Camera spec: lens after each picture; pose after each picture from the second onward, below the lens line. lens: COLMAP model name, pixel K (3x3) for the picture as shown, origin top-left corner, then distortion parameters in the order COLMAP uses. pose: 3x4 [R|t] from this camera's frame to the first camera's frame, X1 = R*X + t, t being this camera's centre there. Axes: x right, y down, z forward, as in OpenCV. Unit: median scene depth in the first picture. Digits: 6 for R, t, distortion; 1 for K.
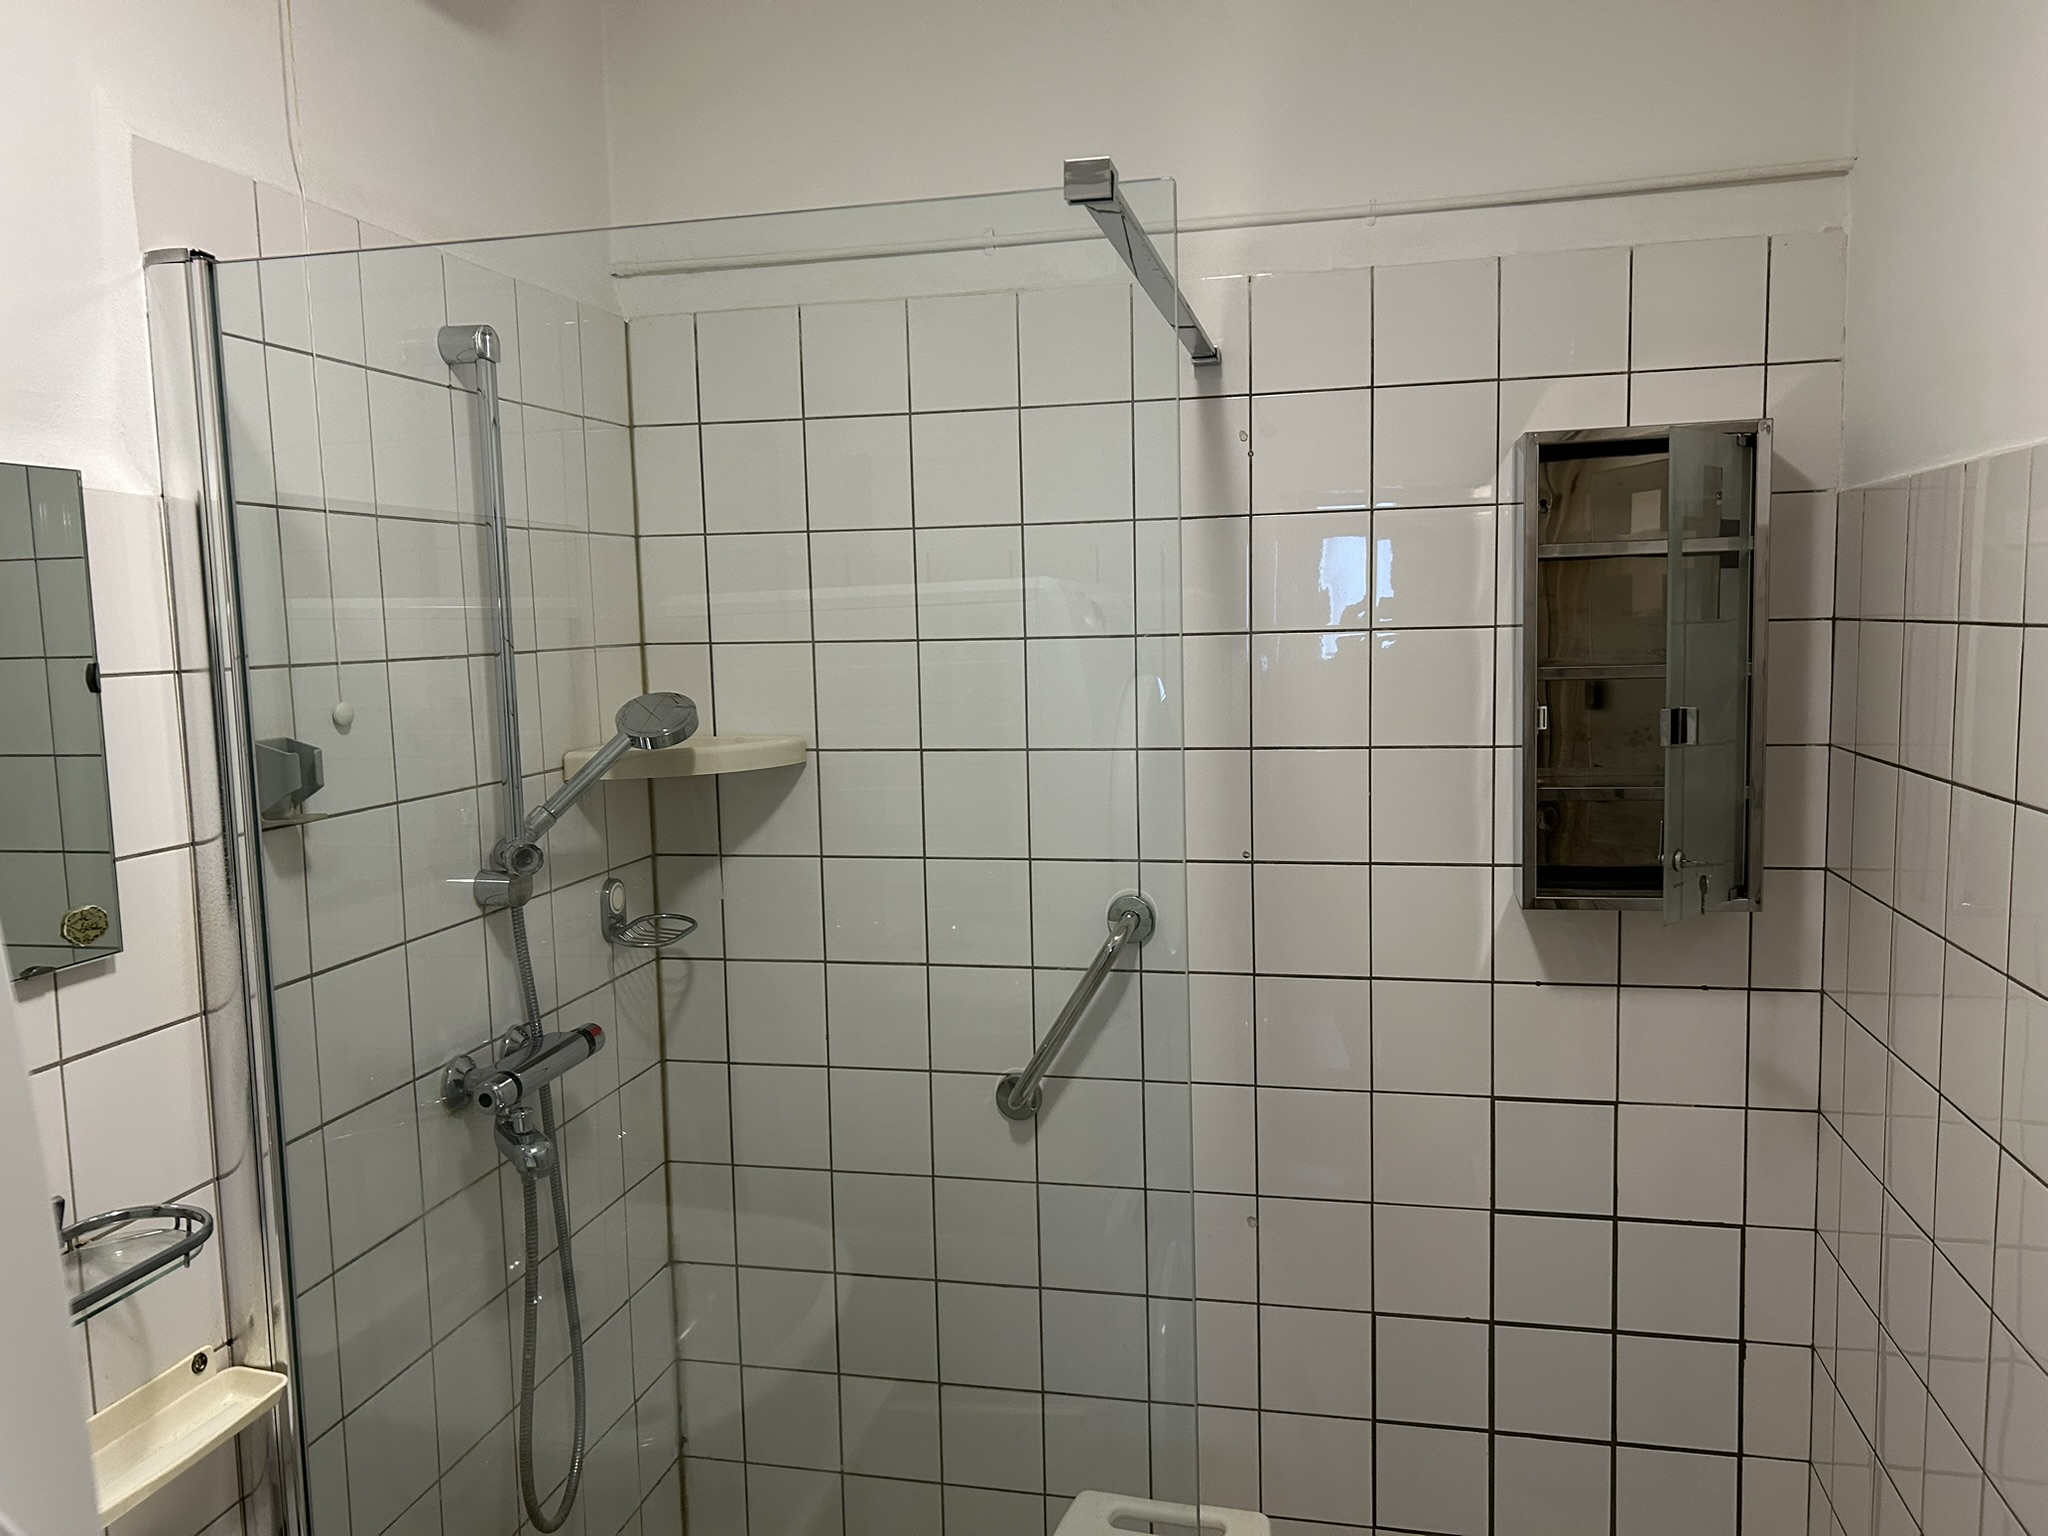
lens RADIAL K [[1557.6, 0, 1024.0], [0, 1557.6, 768.0], [0, 0, 1]] dist [0.040428, -0.035484]
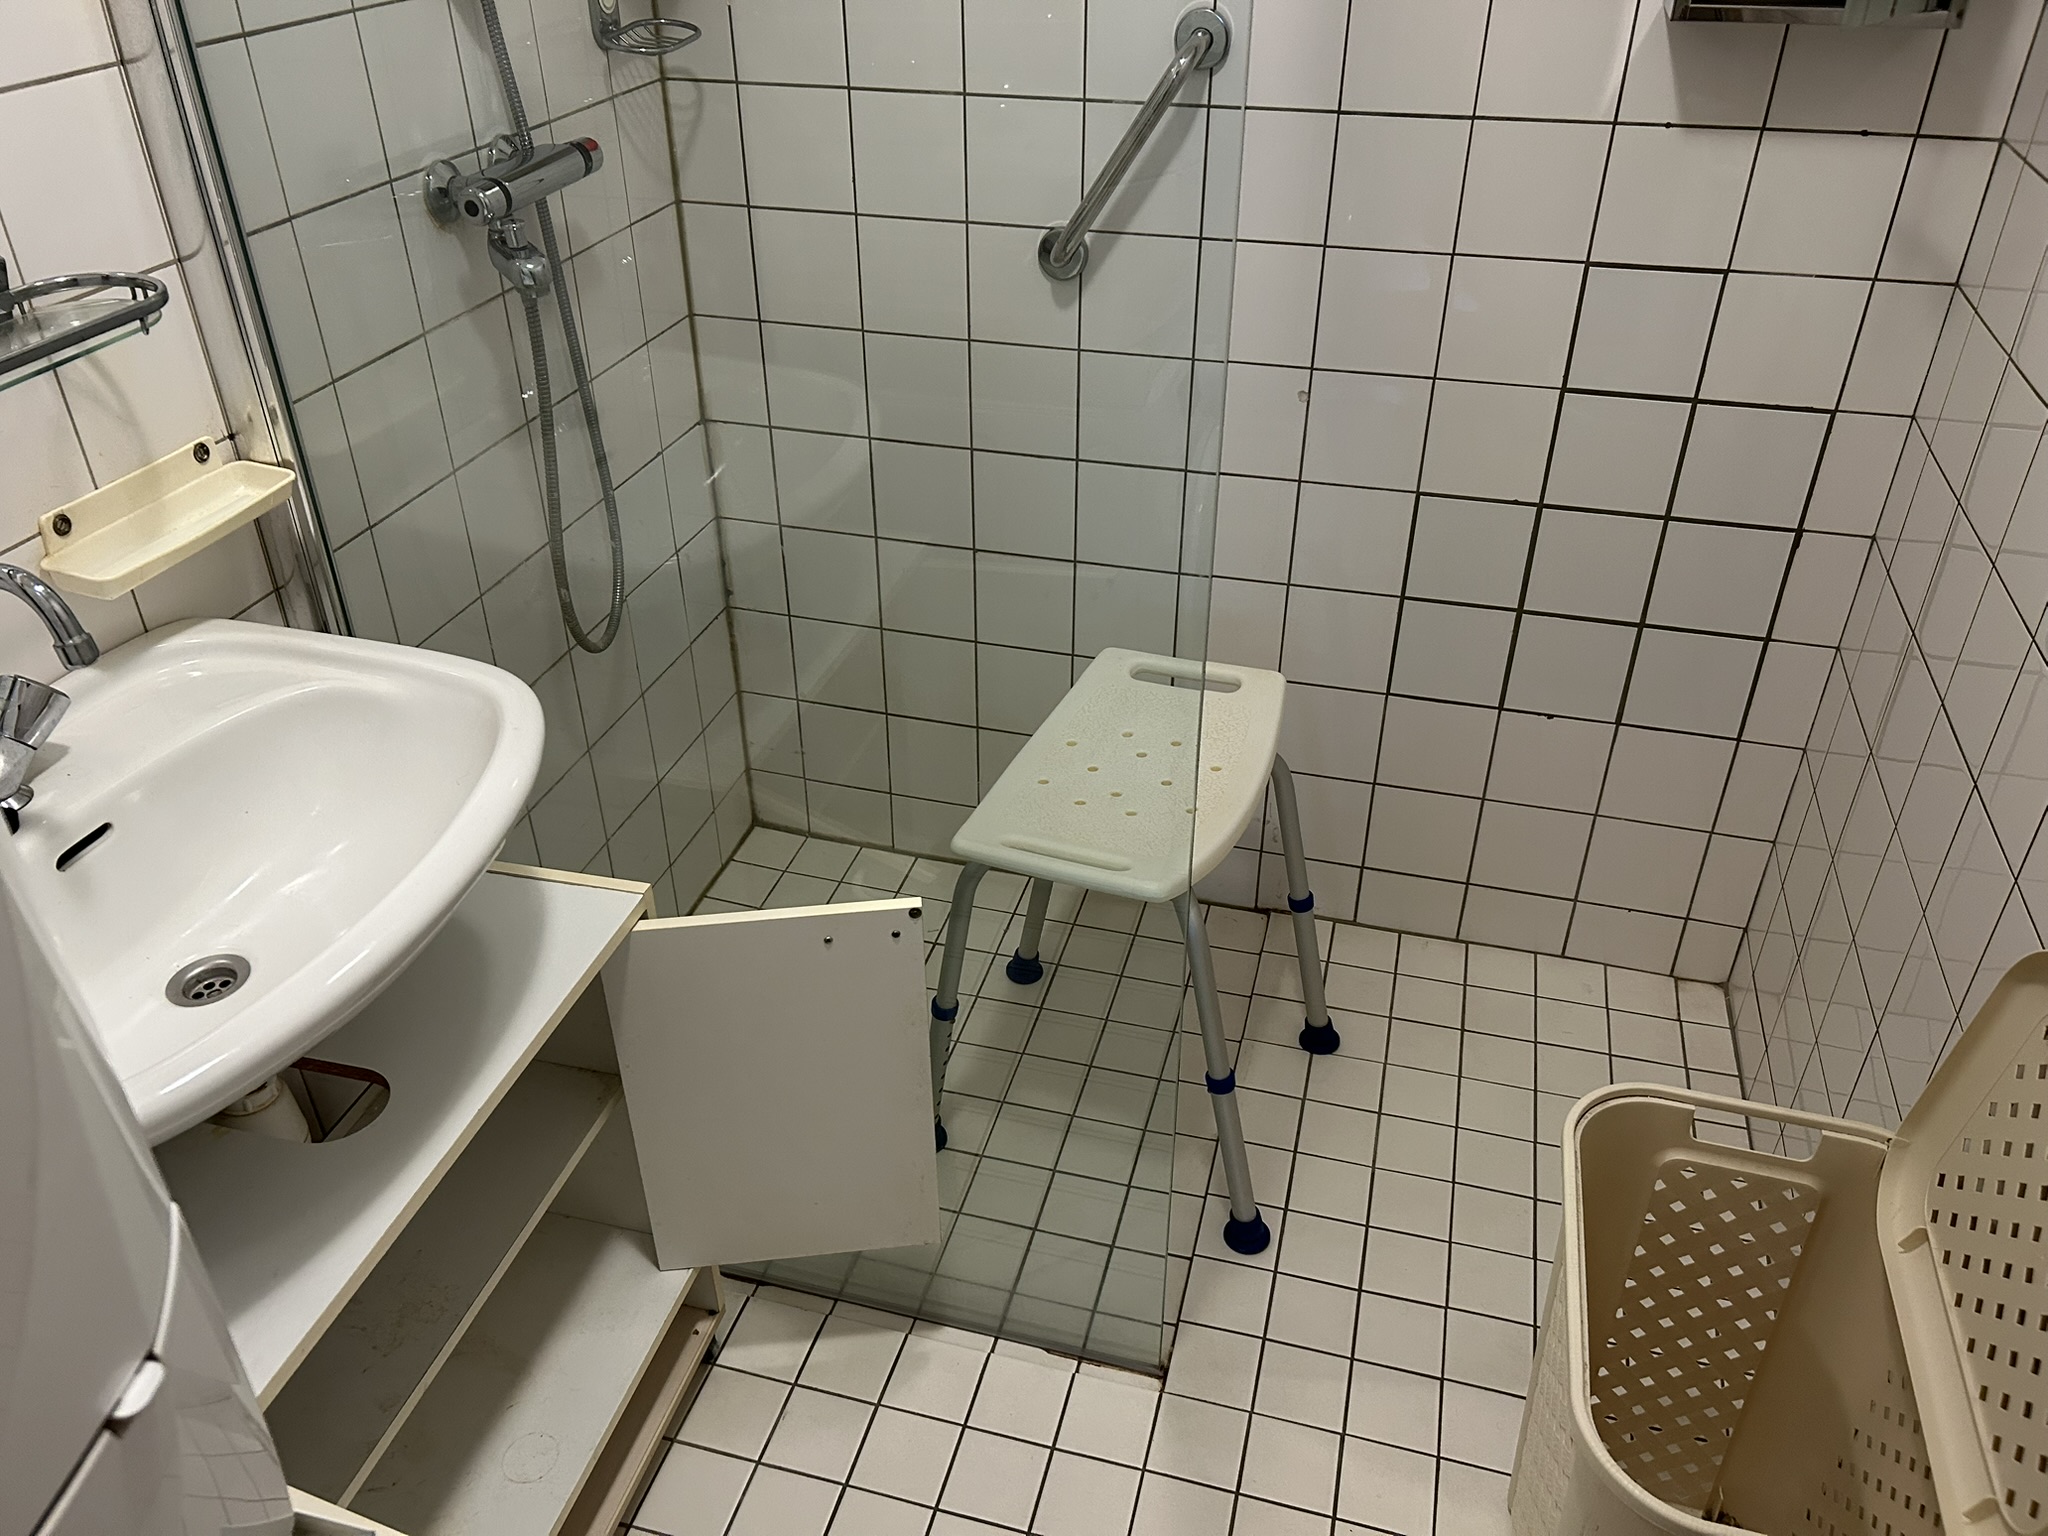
lens RADIAL K [[1517.7, 0, 1024.0], [0, 1517.7, 768.0], [0, 0, 1]] dist [0.049653, -0.044320]
pose [[0.998145, 0.048116, -0.037293, 0.023700], [-0.026354, 0.893755, 0.447781, 0.086961], [0.054876, -0.445968, 0.893365, 0.069087]]
